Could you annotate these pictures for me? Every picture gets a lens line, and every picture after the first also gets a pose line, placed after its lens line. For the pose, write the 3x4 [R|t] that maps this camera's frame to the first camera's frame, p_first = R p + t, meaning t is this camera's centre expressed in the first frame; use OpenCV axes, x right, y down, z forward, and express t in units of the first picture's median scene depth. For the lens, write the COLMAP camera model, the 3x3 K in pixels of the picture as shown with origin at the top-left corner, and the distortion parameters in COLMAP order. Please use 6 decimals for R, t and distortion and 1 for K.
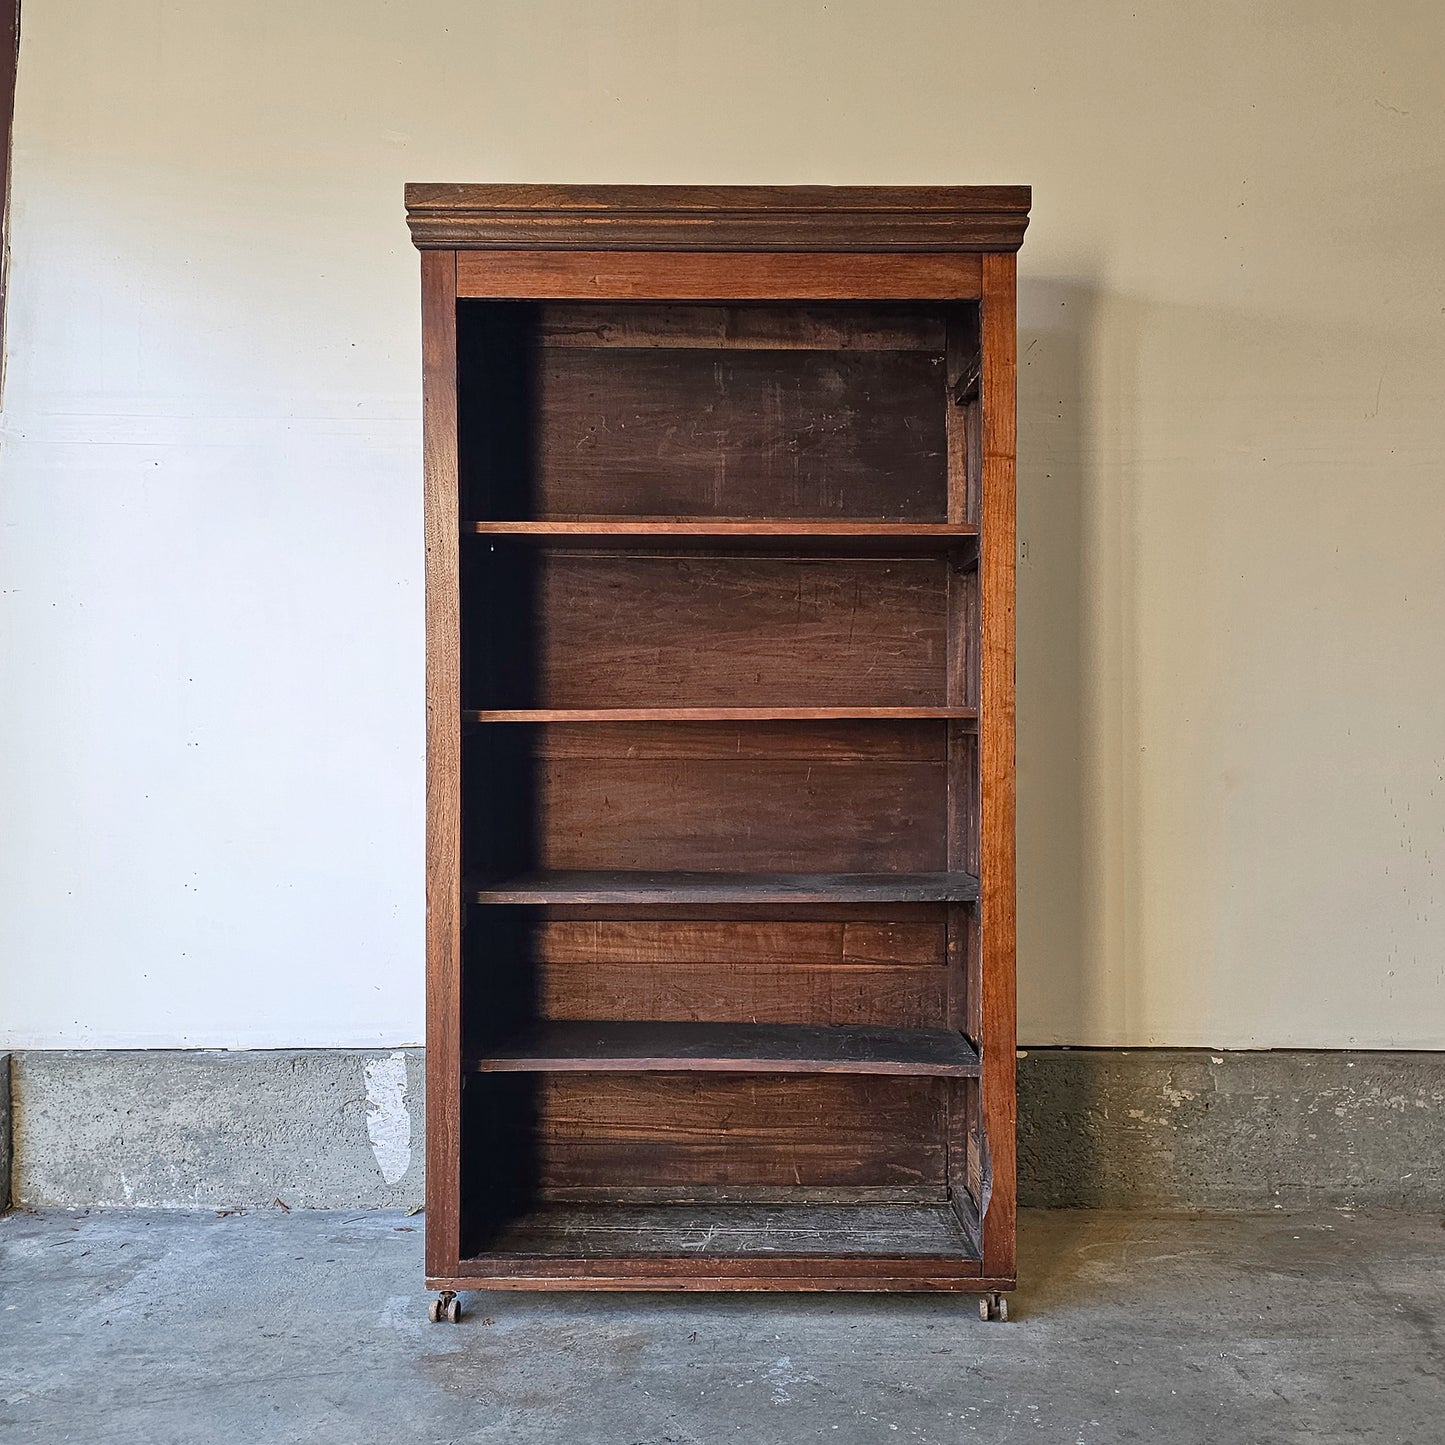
lens RADIAL K [[1635.8, 0, 696.5], [0, 1635.8, 685.0], [0, 0, 1]] dist [0.038264, 0.000000]
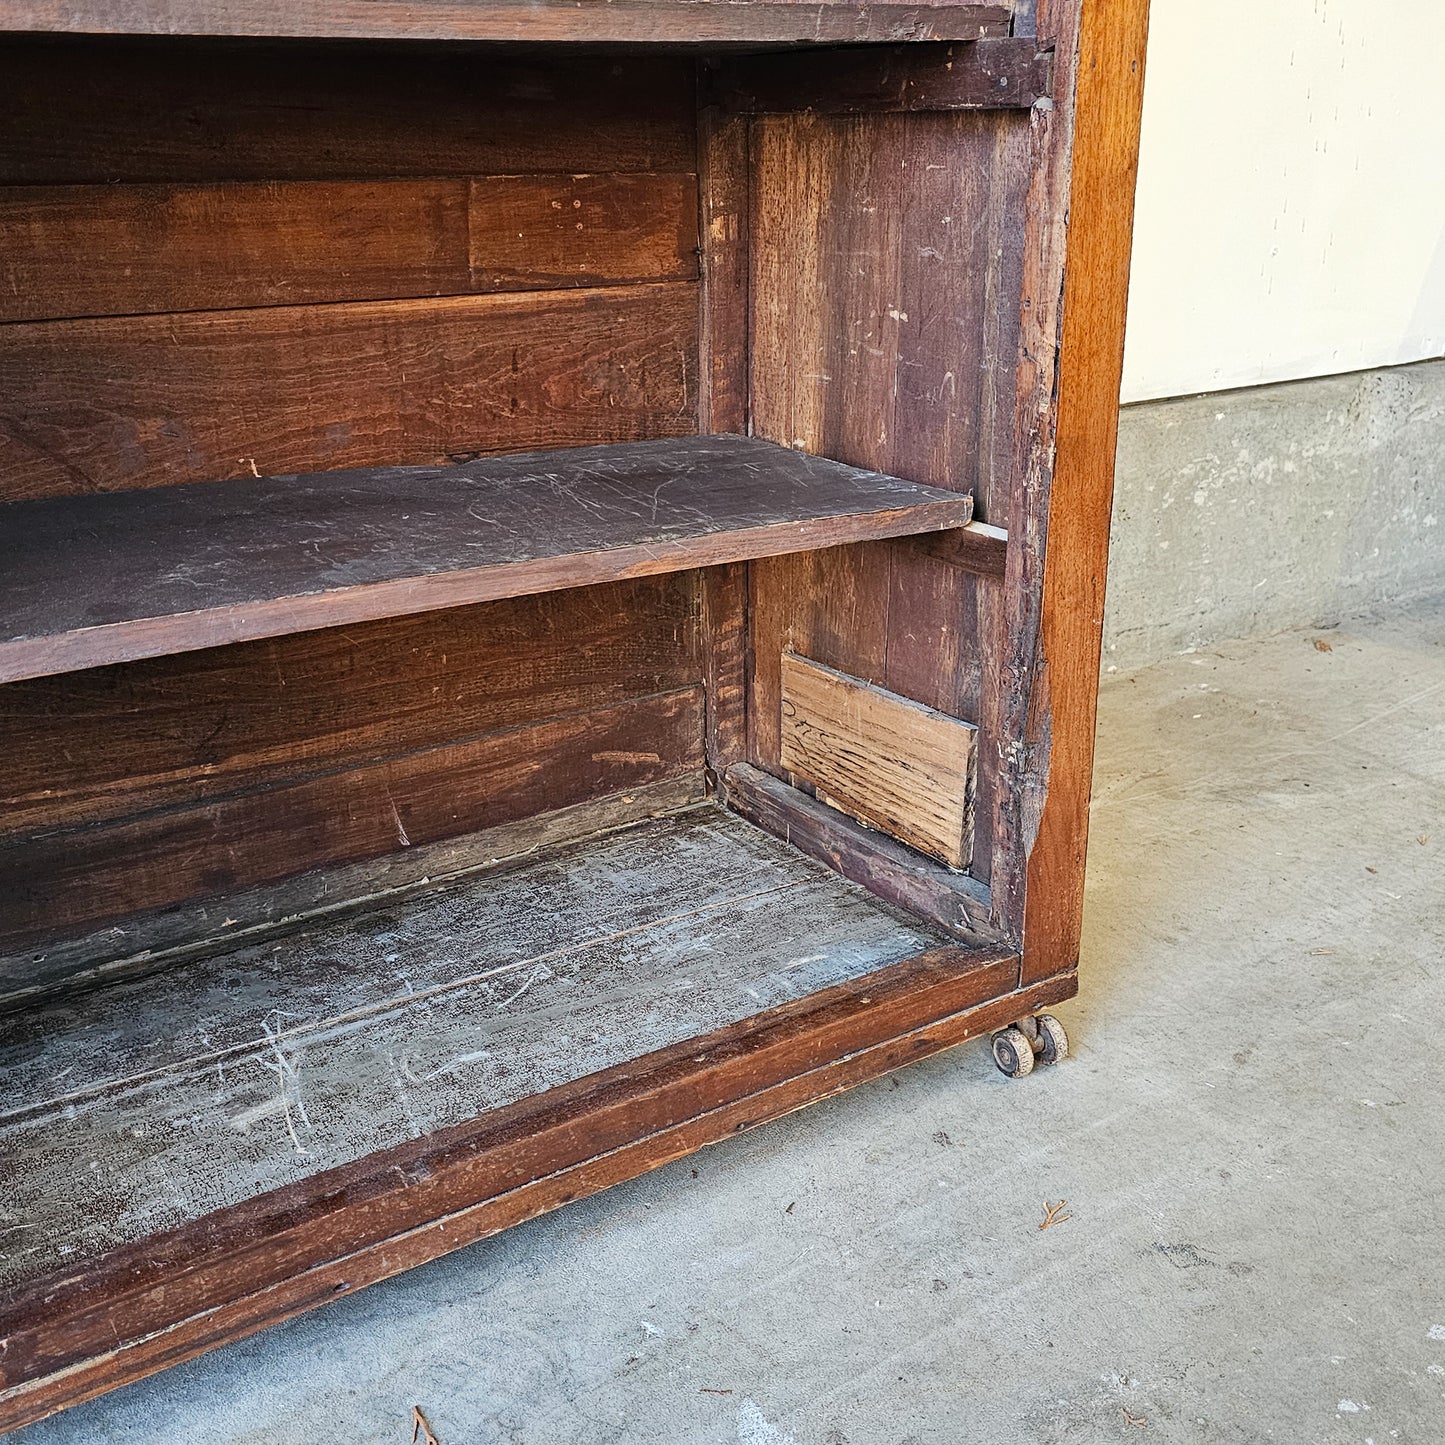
lens RADIAL K [[1635.8, 0, 709.9], [0, 1635.8, 692.9], [0, 0, 1]] dist [0.038264, 0.000000]
pose [[0.826317, -0.195702, 0.528111, -0.083867], [0.007180, 0.941272, 0.337573, 0.129334], [-0.563159, -0.275151, 0.779194, 0.645395]]
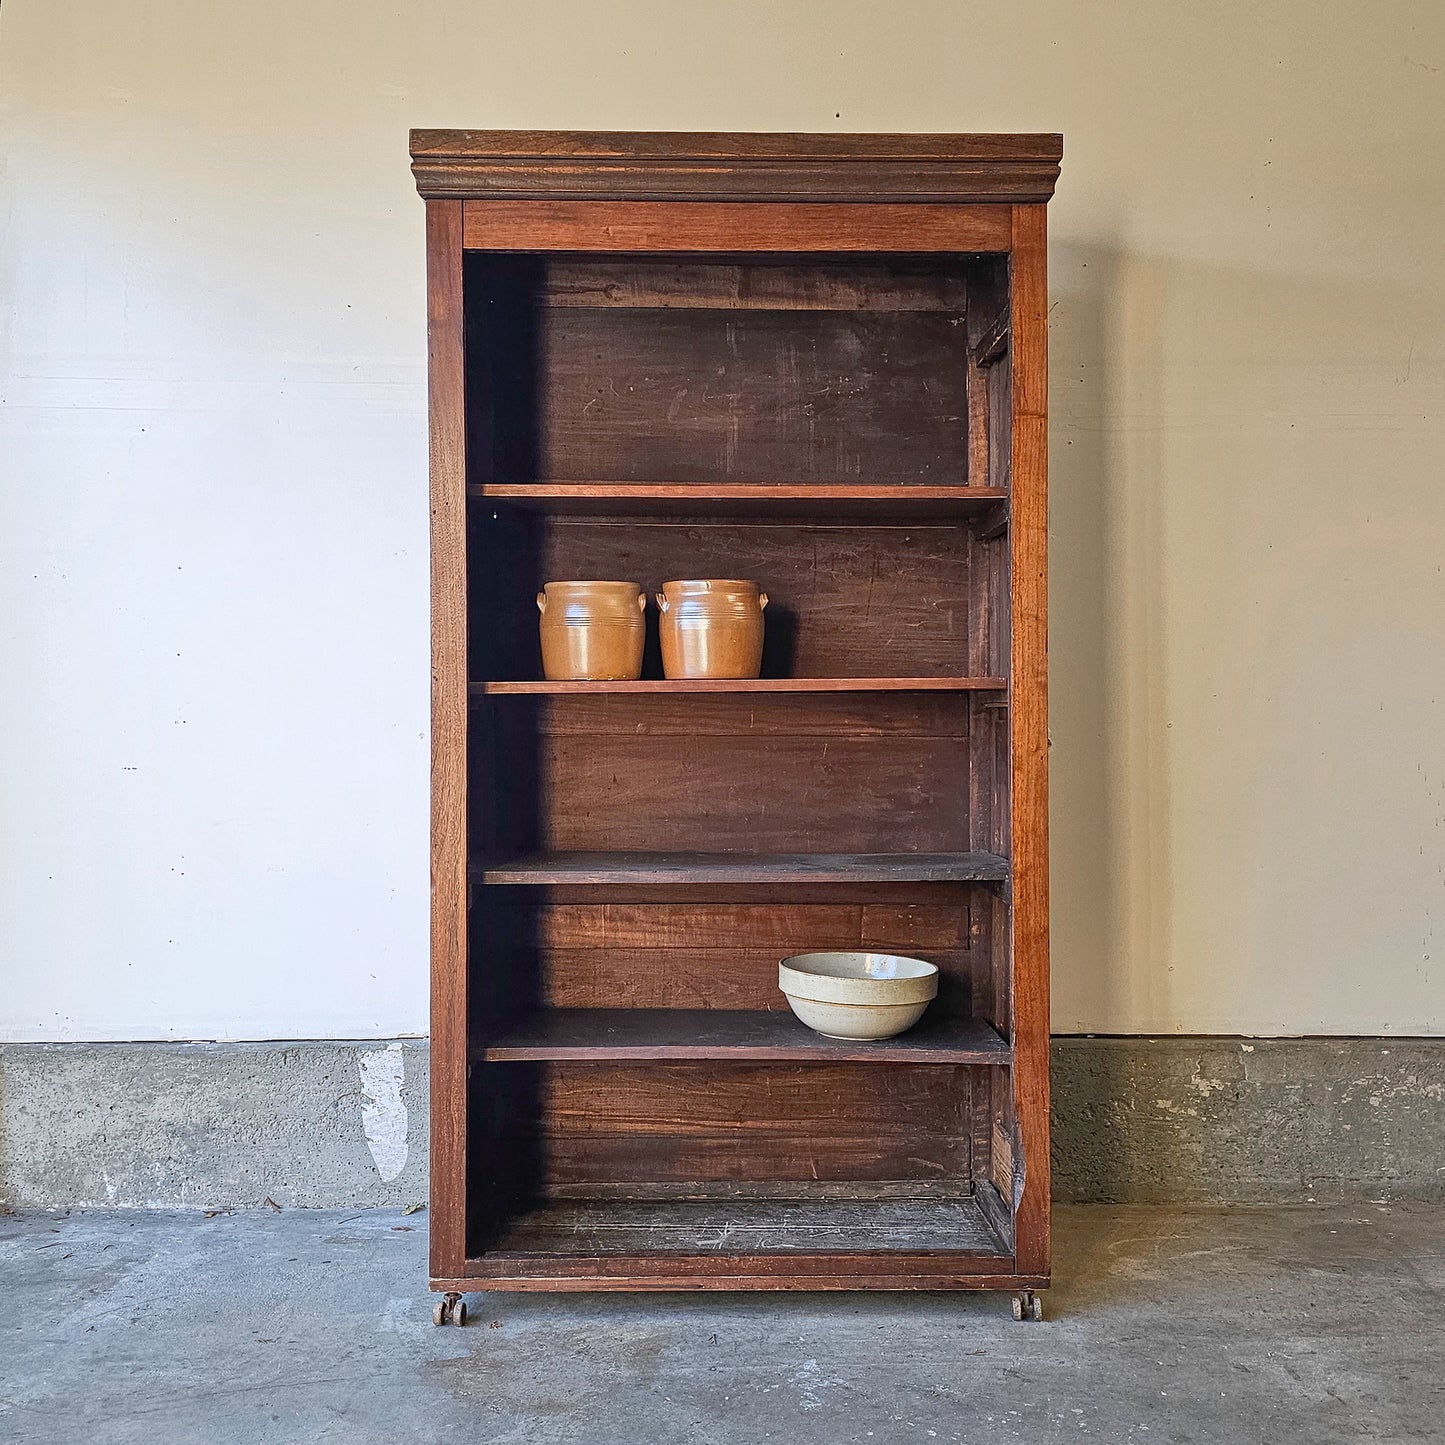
lens RADIAL K [[1635.8, 0, 692.3], [0, 1635.8, 668.3], [0, 0, 1]] dist [0.038264, 0.000000]
pose [[0.999884, -0.000680, 0.015203, -0.024077], [0.000870, 0.999922, -0.012471, 0.018051], [-0.015193, 0.012483, 0.999807, 0.039411]]
